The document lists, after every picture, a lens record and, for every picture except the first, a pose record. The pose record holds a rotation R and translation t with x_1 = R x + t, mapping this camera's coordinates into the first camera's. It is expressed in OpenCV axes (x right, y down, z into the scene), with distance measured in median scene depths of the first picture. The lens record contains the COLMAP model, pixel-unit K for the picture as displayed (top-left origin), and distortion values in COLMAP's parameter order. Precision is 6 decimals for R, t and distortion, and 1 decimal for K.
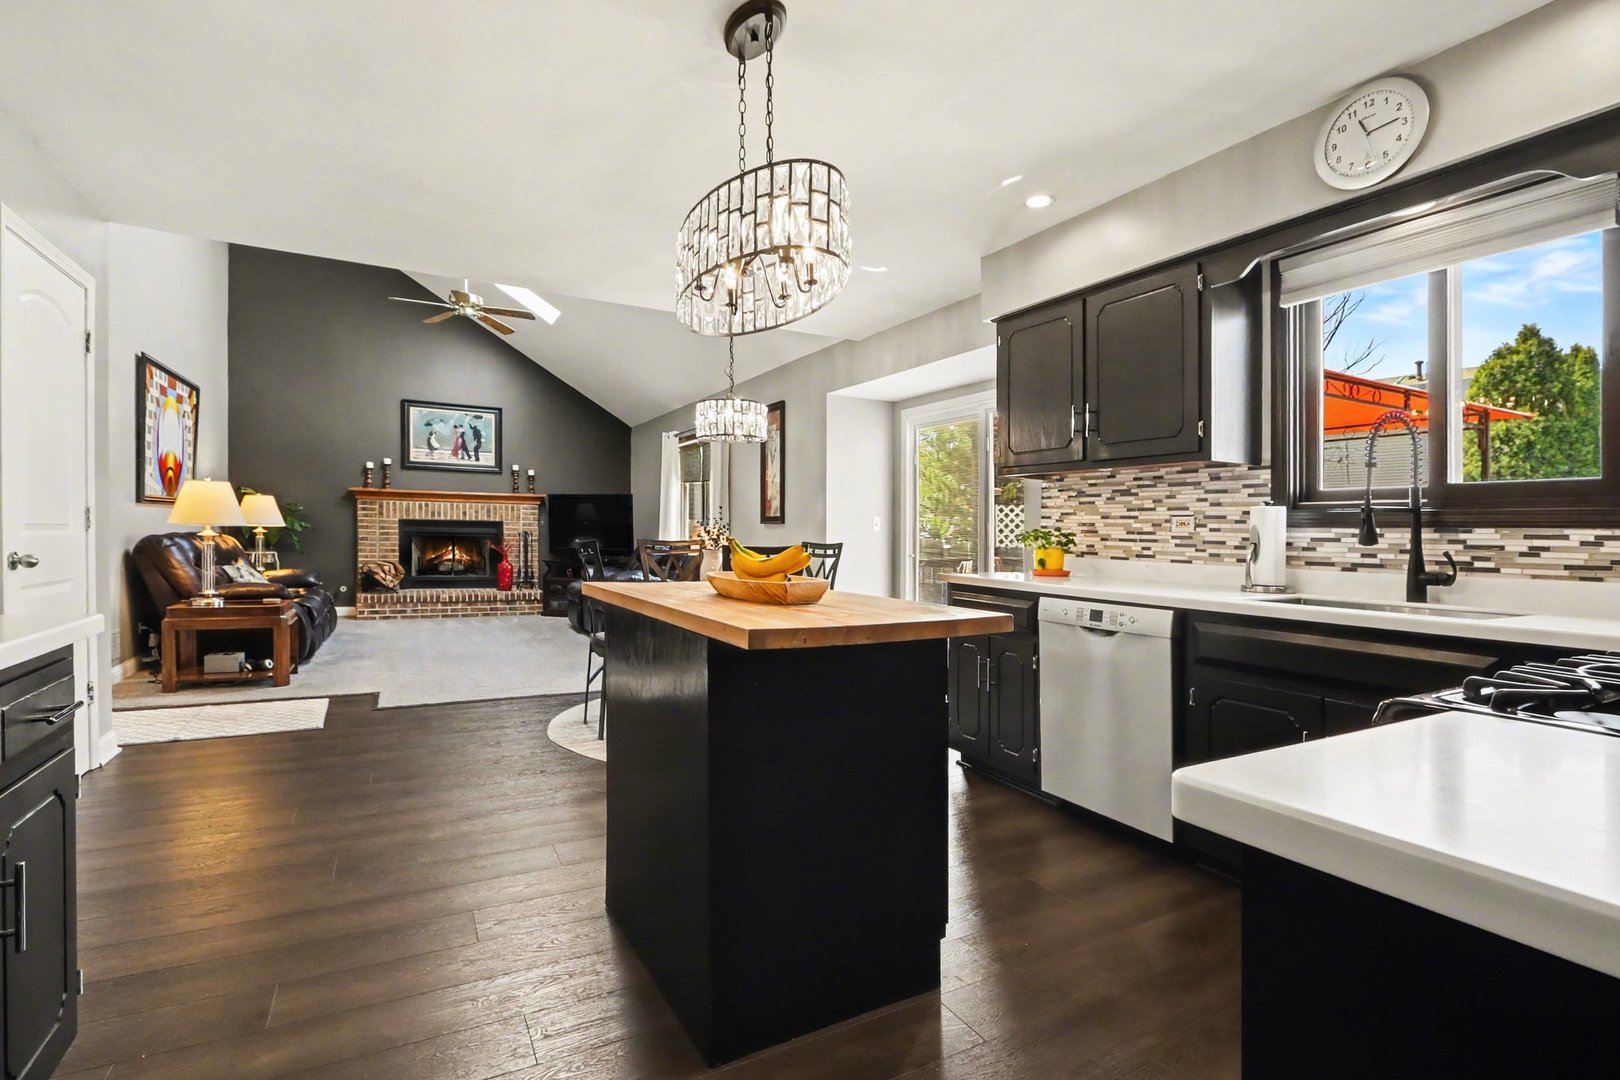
lens RADIAL K [[750.8, 0, 782.9], [0, 750.8, 540.0], [0, 0, 1]] dist [-0.022673, 0.004794]
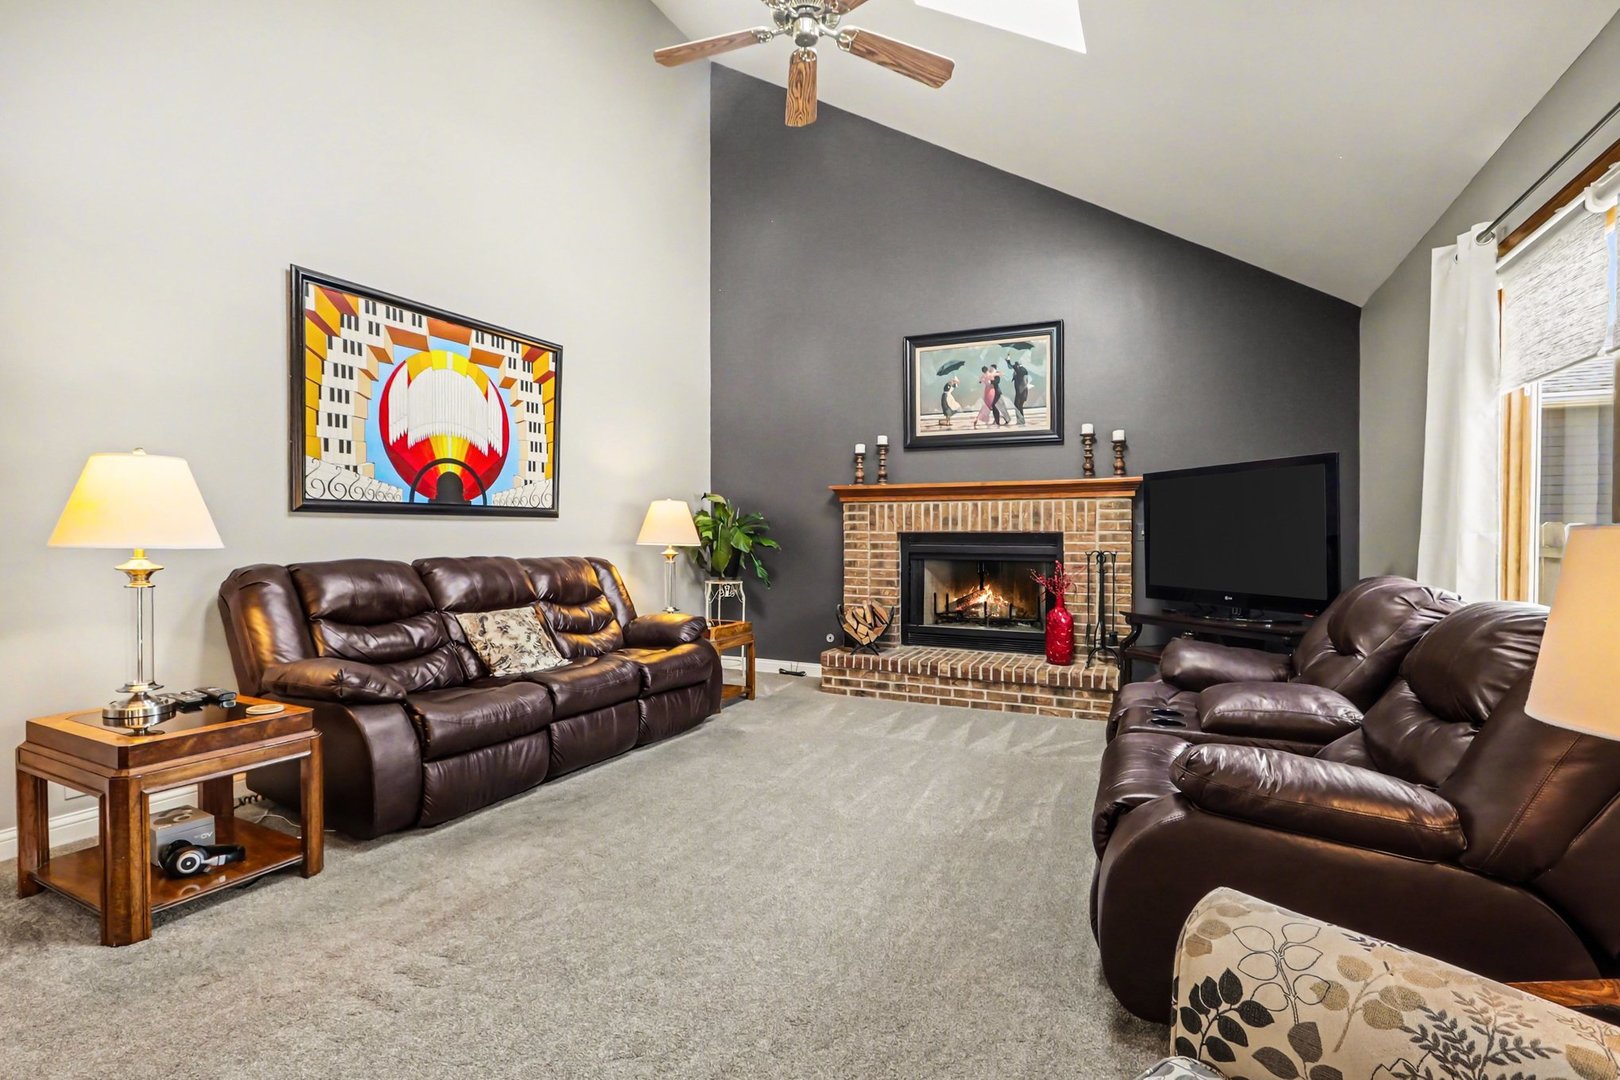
lens RADIAL K [[750.8, 0, 807.6], [0, 750.8, 563.8], [0, 0, 1]] dist [-0.022673, 0.004794]
pose [[0.605702, 0.007846, -0.795653, -0.063598], [-0.004093, 0.999969, 0.006745, -0.005664], [0.795681, -0.000829, 0.605715, 0.556097]]
